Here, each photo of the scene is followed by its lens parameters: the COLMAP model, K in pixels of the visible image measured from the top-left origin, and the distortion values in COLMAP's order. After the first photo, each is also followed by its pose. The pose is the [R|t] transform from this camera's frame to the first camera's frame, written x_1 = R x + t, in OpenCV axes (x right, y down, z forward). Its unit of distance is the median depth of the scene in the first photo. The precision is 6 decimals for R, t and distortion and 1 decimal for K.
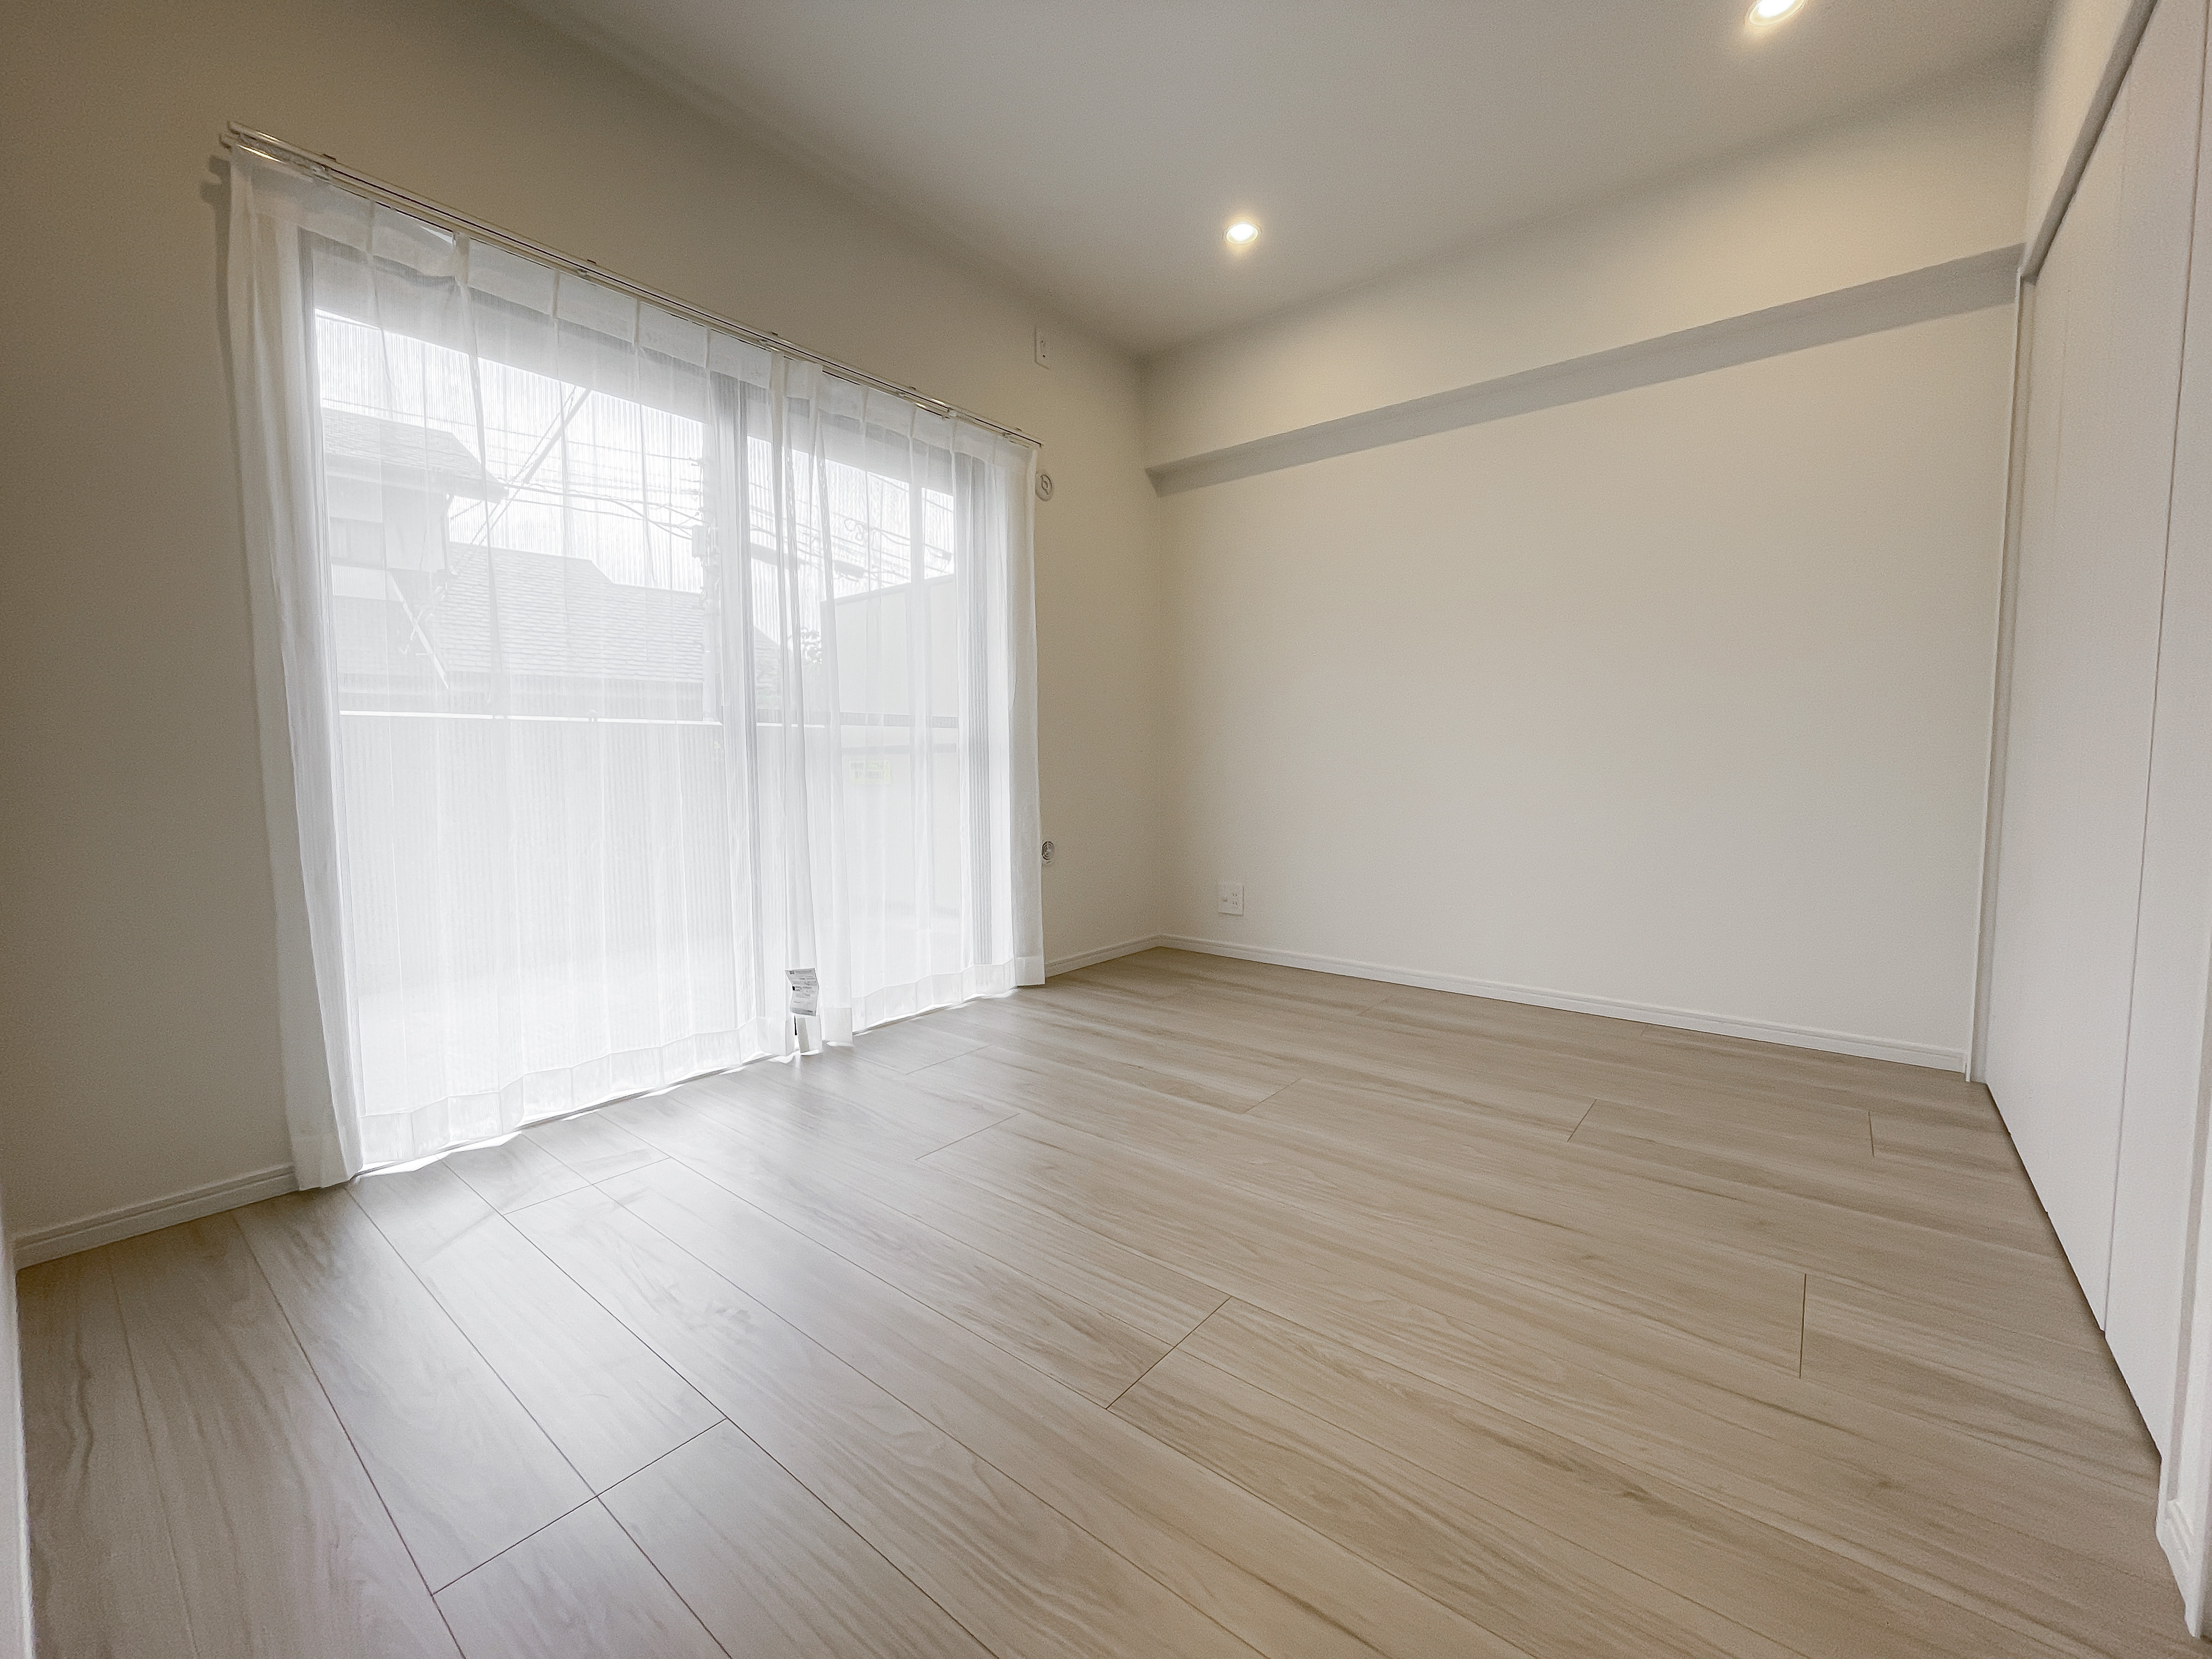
lens RADIAL K [[903.0, 0, 1105.7], [0, 903.0, 828.2], [0, 0, 1]] dist [-0.000258, 0.000133]
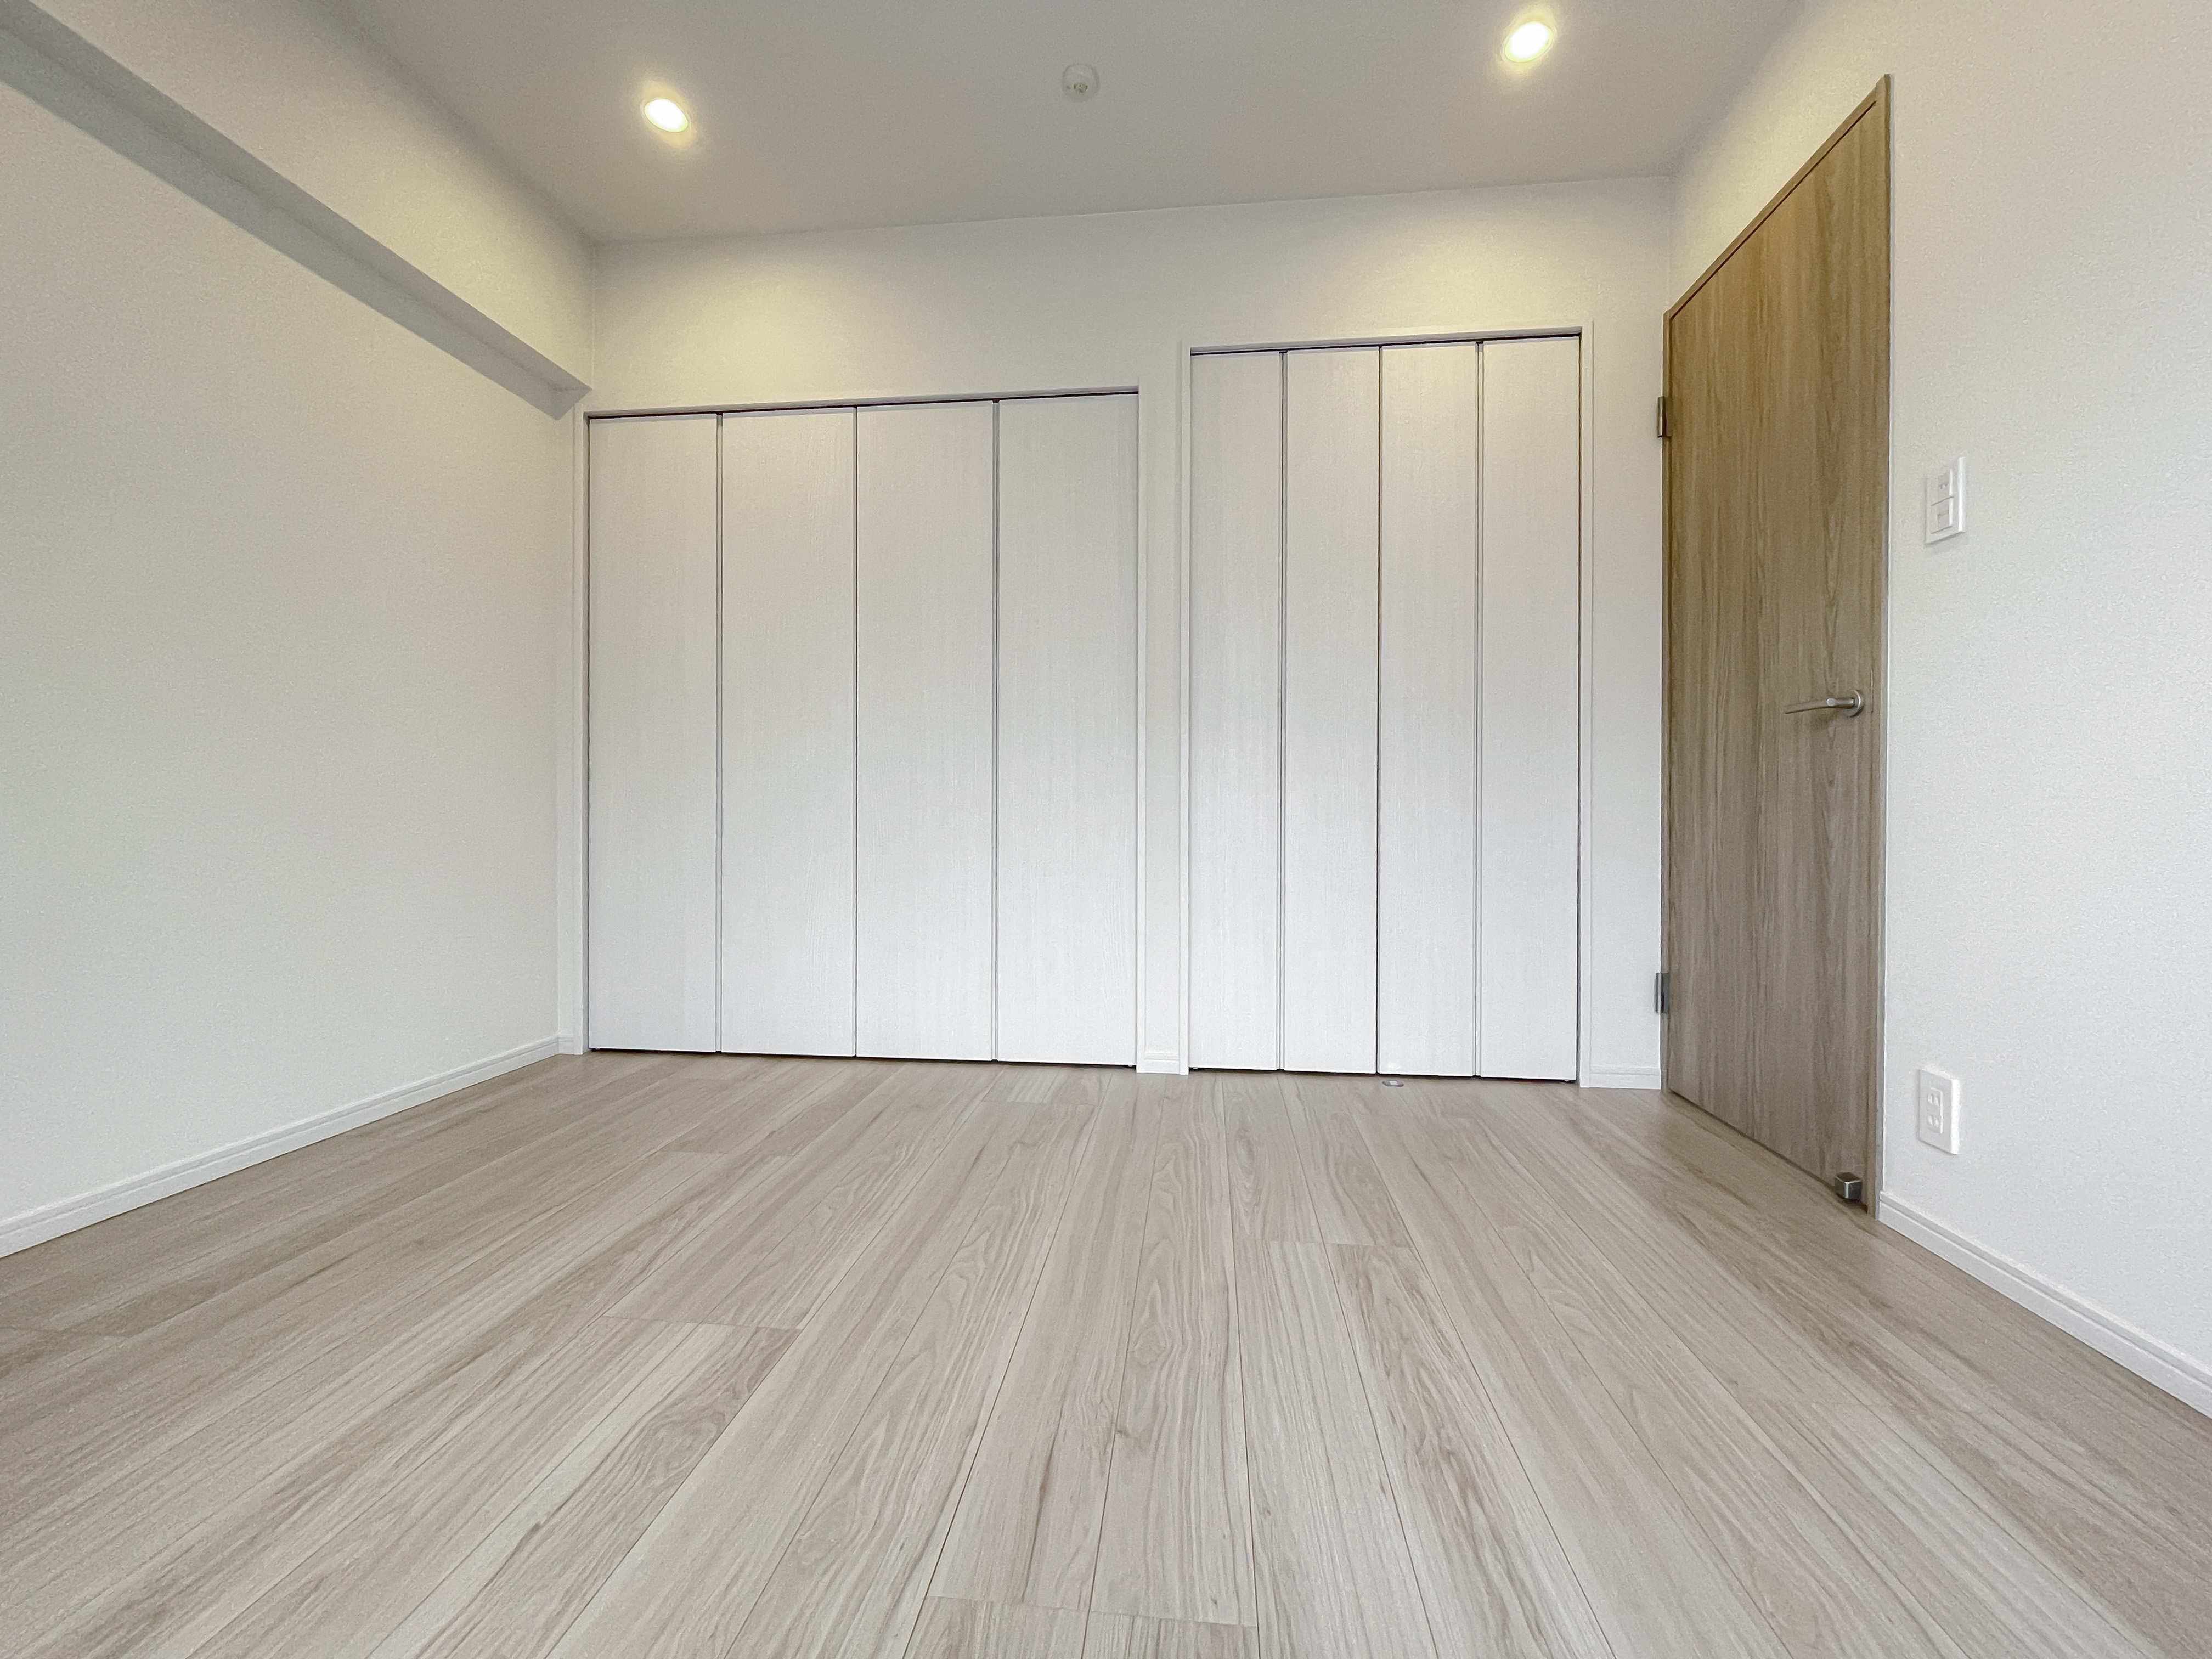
lens RADIAL K [[903.0, 0, 1090.4], [0, 903.0, 822.0], [0, 0, 1]] dist [-0.000258, 0.000133]
pose [[-0.531755, -0.004529, 0.846886, -0.452126], [0.064416, 0.996873, 0.045778, -0.044878], [-0.844445, 0.078896, -0.529800, 1.062196]]
